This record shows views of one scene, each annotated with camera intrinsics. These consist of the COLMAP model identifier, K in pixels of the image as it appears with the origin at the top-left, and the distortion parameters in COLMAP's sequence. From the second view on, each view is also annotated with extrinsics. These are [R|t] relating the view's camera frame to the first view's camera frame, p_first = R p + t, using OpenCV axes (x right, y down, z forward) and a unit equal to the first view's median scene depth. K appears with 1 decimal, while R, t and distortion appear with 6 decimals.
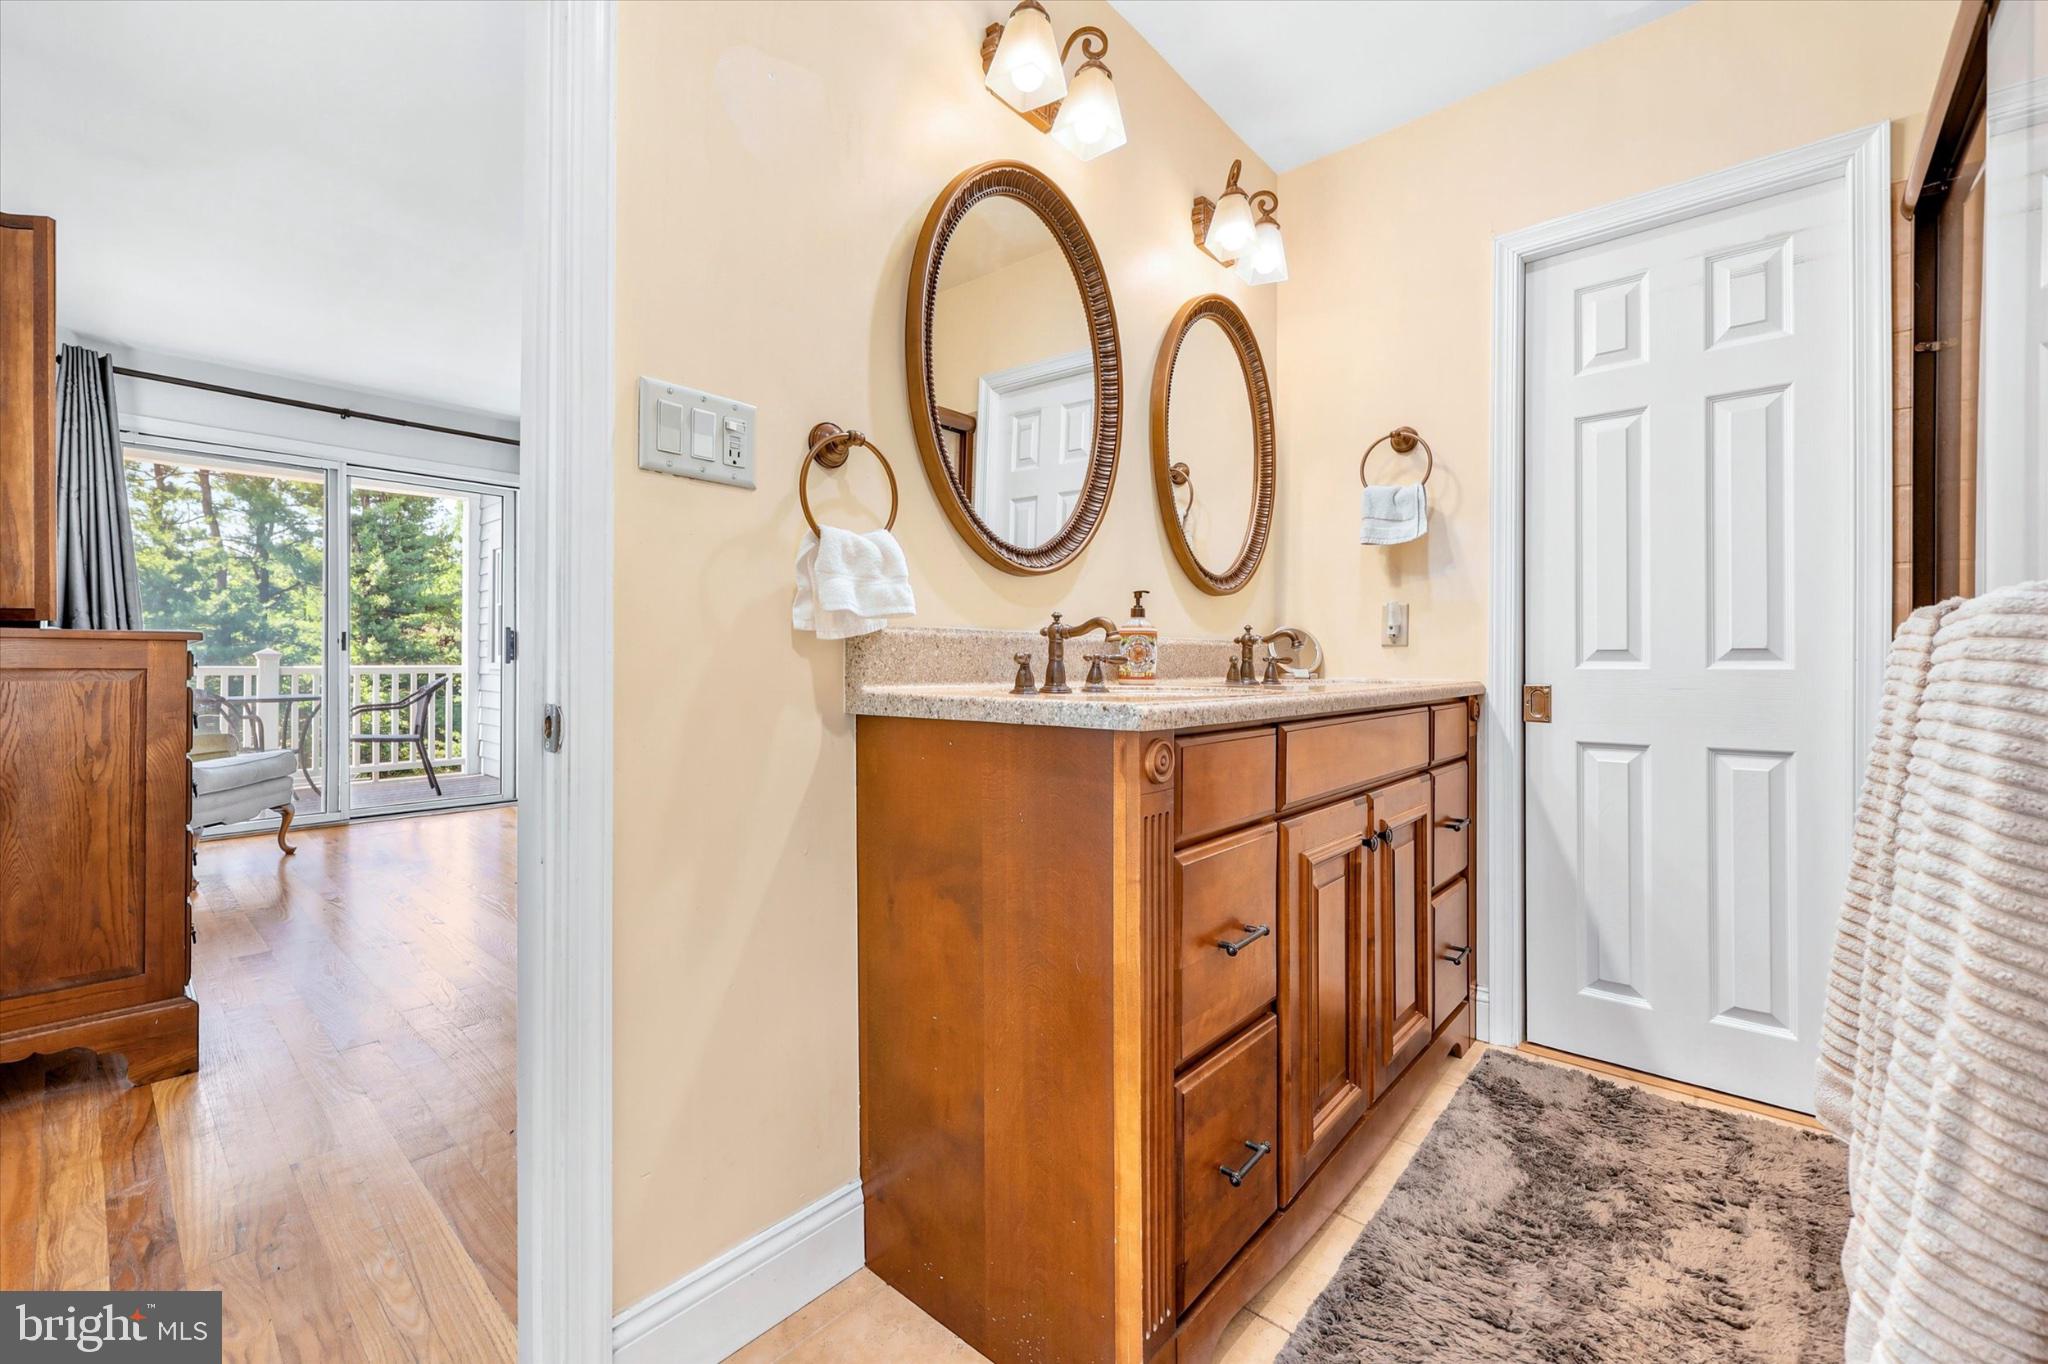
lens RADIAL K [[841.0, 0, 1027.1], [0, 841.0, 661.7], [0, 0, 1]] dist [-0.003389, -0.000918]
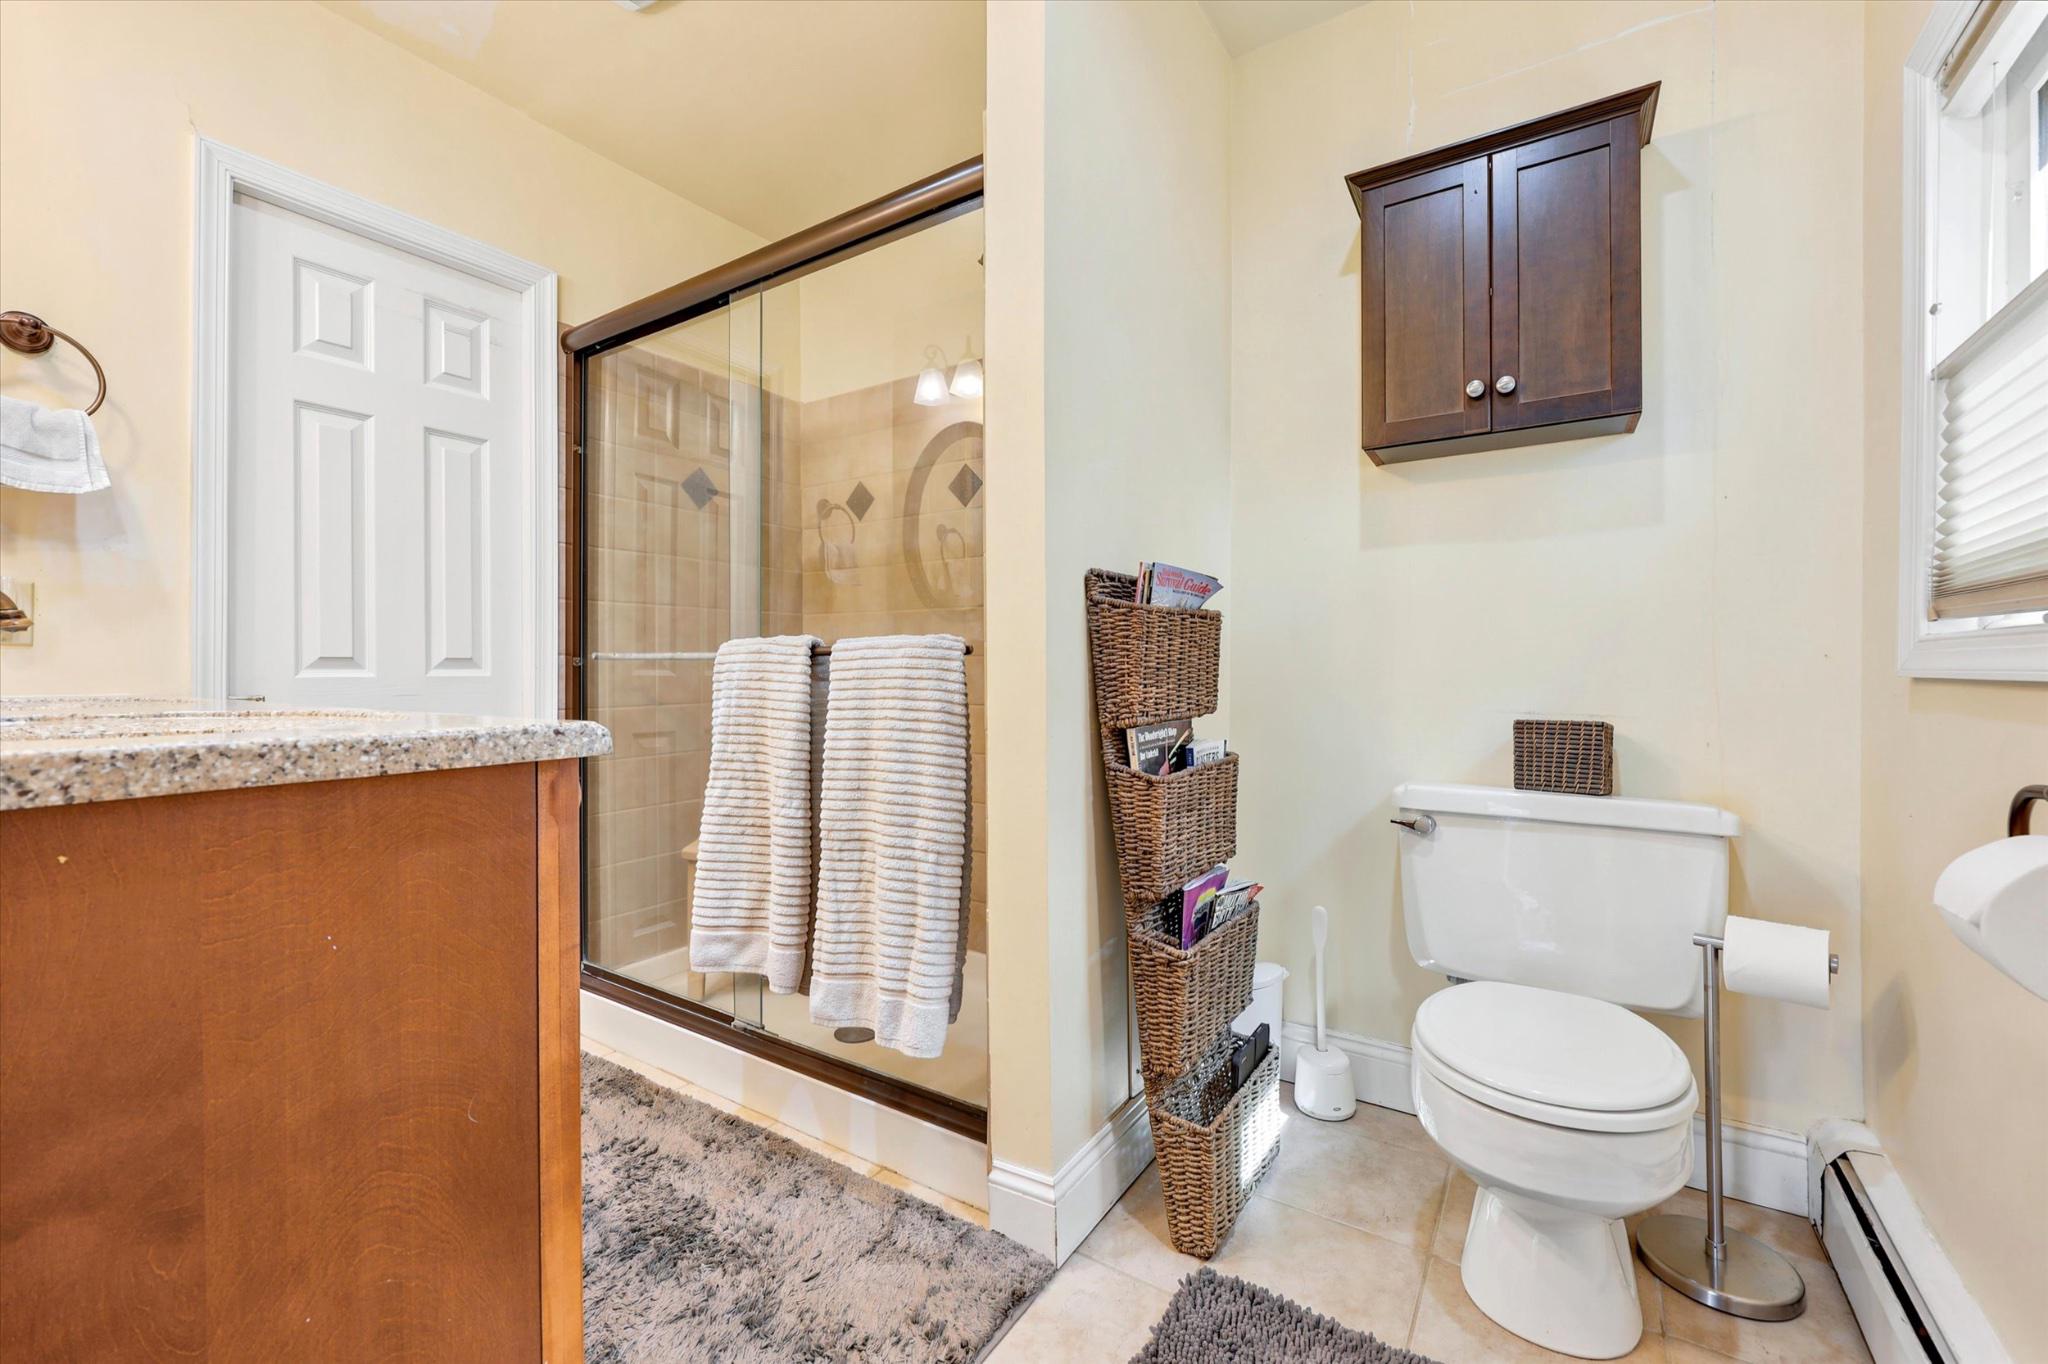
lens RADIAL K [[841.0, 0, 1044.9], [0, 841.0, 682.2], [0, 0, 1]] dist [-0.003389, -0.000918]
pose [[-0.150100, -0.013009, 0.988585, -0.258086], [-0.002407, 0.999915, 0.012793, -0.000102], [-0.988668, -0.000460, -0.150118, 0.242033]]
